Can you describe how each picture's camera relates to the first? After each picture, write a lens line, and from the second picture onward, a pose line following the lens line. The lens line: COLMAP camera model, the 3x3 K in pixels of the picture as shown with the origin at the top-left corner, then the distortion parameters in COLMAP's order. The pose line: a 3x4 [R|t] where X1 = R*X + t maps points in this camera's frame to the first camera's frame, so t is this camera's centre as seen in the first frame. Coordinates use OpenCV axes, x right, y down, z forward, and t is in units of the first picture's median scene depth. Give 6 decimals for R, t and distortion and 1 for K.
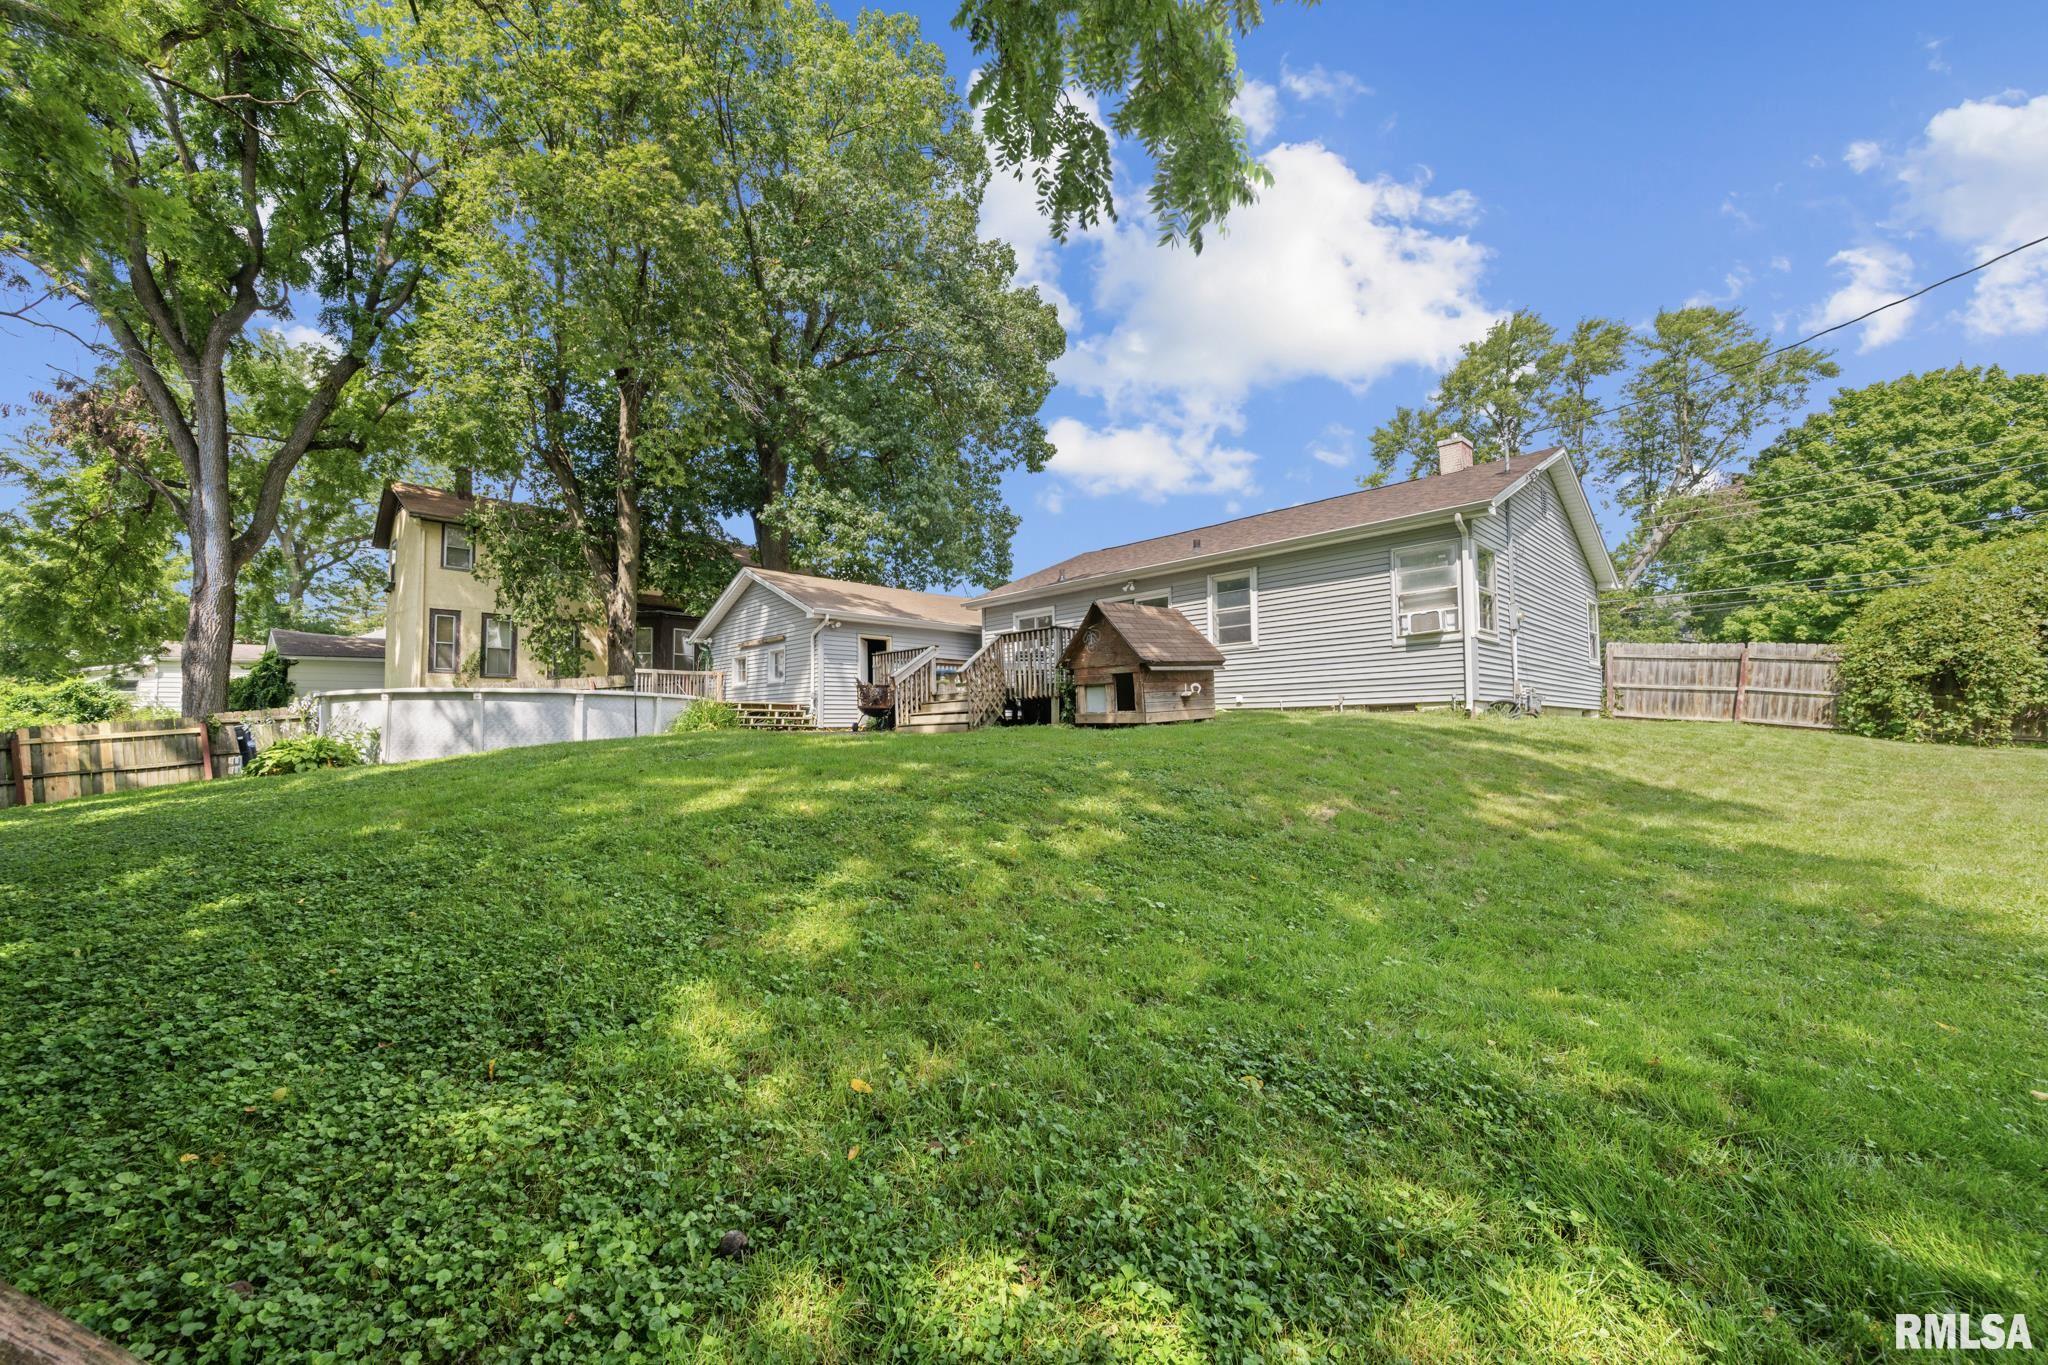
lens RADIAL K [[815.2, 0, 1025.1], [0, 815.2, 680.2], [0, 0, 1]] dist [0.001579, -0.000082]
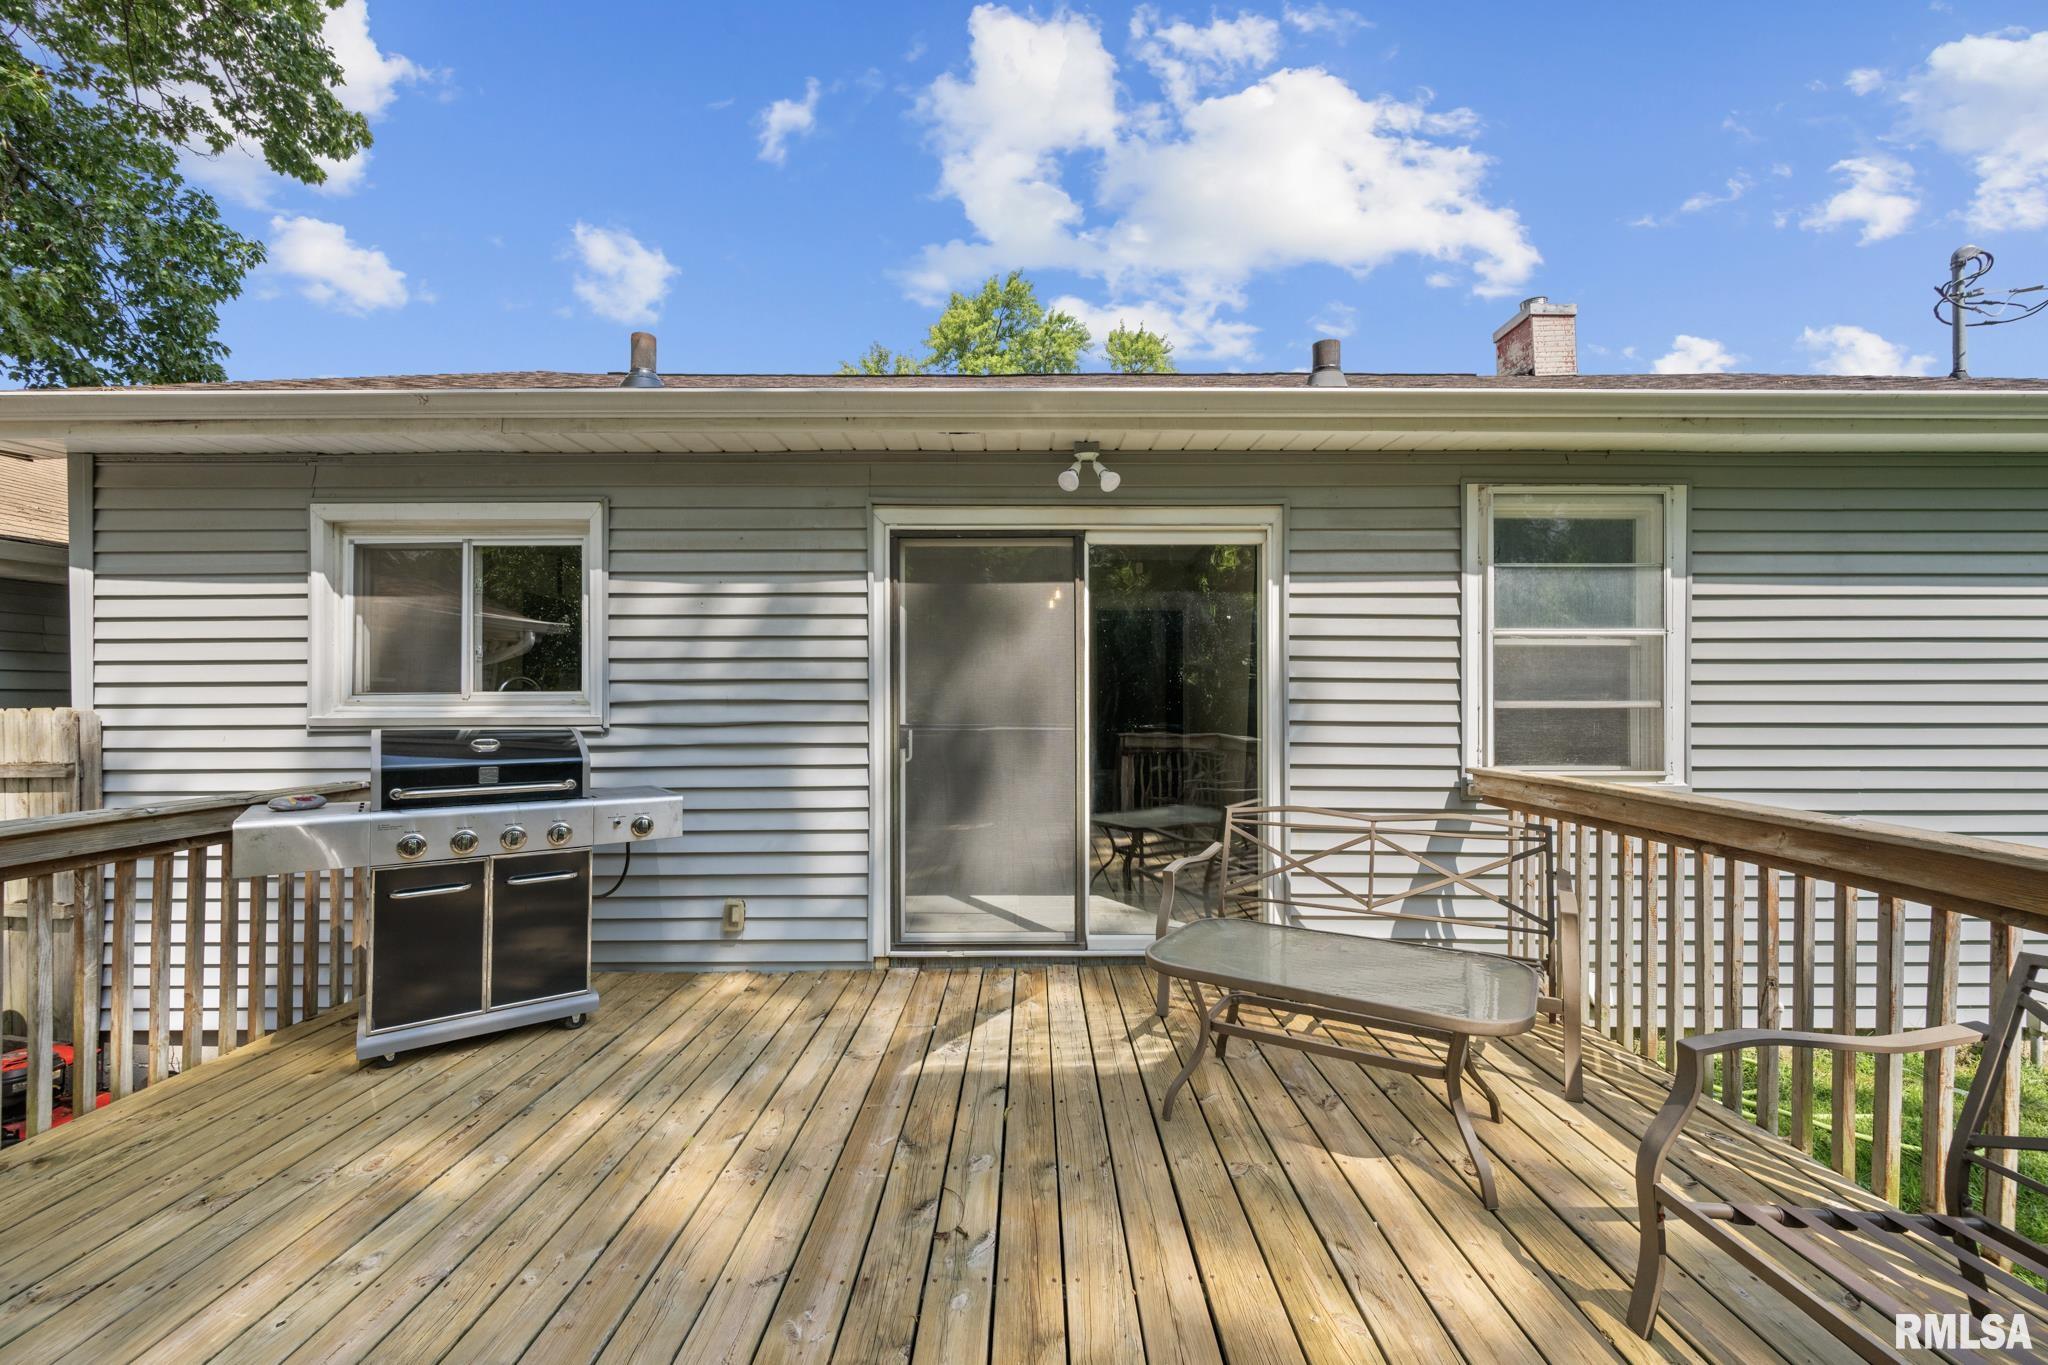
lens RADIAL K [[815.2, 0, 1025.1], [0, 815.2, 680.2], [0, 0, 1]] dist [0.001579, -0.000082]
pose [[0.698027, 0.009351, 0.716011, -0.040509], [-0.041205, 0.998782, 0.027125, -0.065773], [-0.714885, -0.048437, 0.697562, 0.837887]]
